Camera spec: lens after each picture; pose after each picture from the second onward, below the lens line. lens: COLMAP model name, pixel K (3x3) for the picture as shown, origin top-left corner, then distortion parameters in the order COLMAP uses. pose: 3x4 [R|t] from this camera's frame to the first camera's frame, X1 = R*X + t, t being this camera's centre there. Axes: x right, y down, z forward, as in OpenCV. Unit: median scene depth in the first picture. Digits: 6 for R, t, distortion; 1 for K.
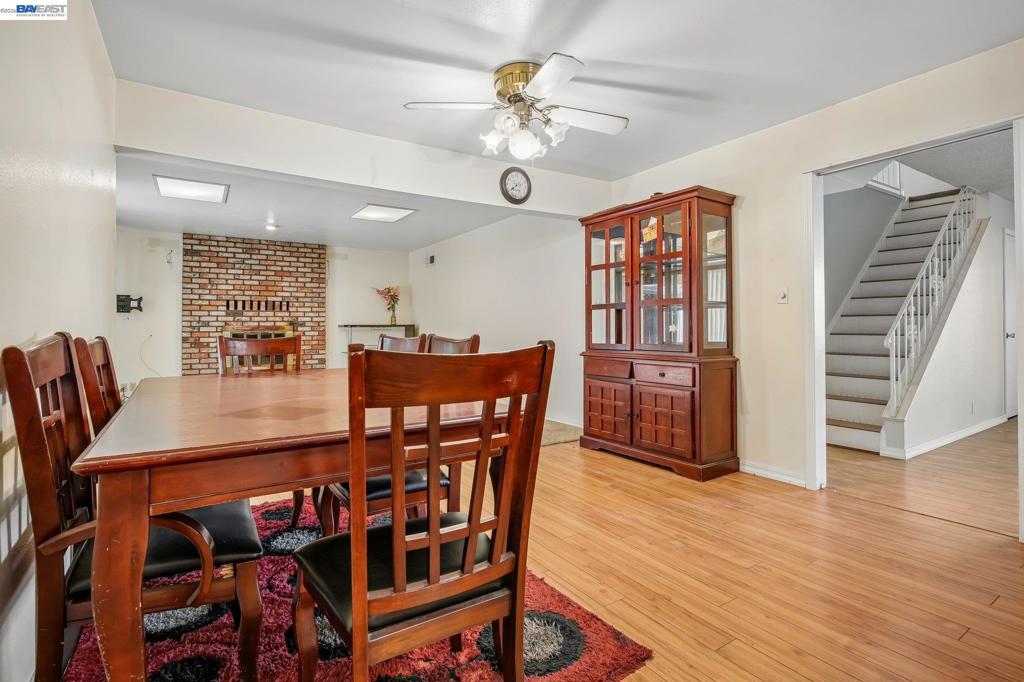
lens RADIAL K [[497.8, 0, 501.6], [0, 497.8, 315.7], [0, 0, 1]] dist [-0.001458, -0.000465]
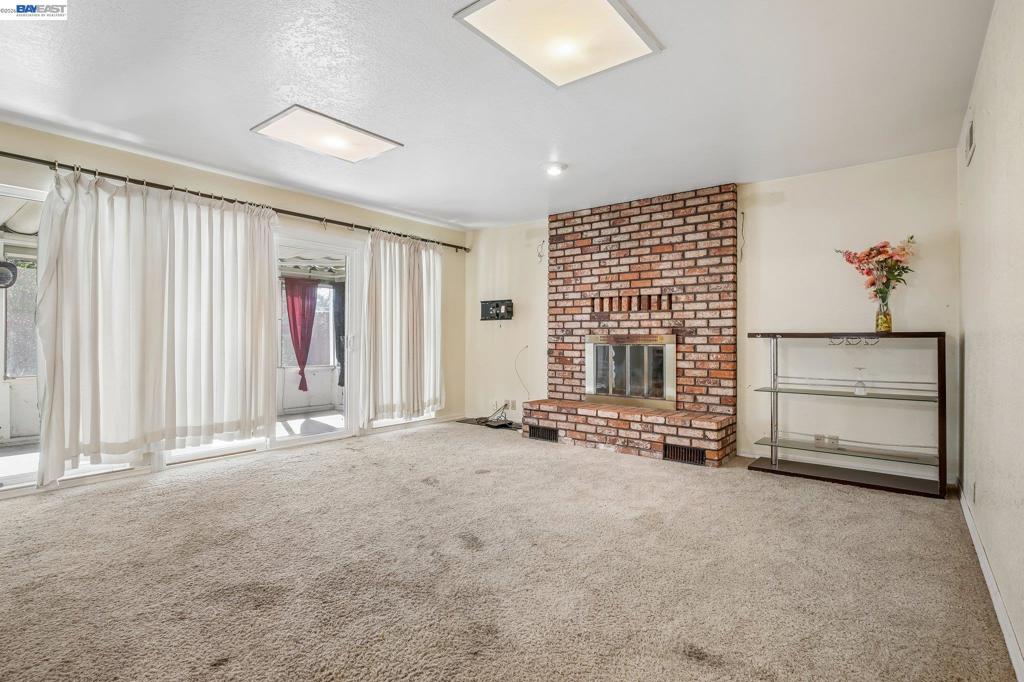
lens RADIAL K [[497.8, 0, 519.7], [0, 497.8, 333.9], [0, 0, 1]] dist [-0.001458, -0.000465]
pose [[0.349425, -0.003620, -0.936957, 0.070684], [0.014475, 0.999894, 0.001535, 0.016365], [0.936852, -0.014098, 0.349441, 0.649203]]
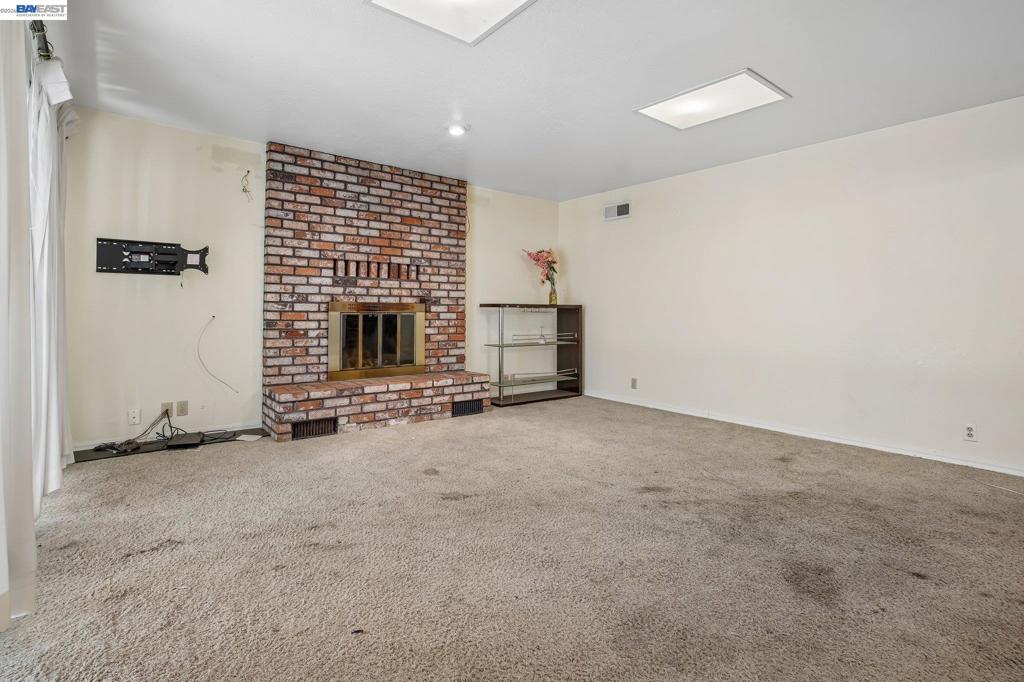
lens RADIAL K [[497.8, 0, 495.7], [0, 497.8, 297.1], [0, 0, 1]] dist [-0.001458, -0.000465]
pose [[0.994847, 0.016246, 0.100078, -0.410742], [-0.015928, 0.999865, -0.003980, 0.013629], [-0.100129, 0.002366, 0.994972, 0.373427]]
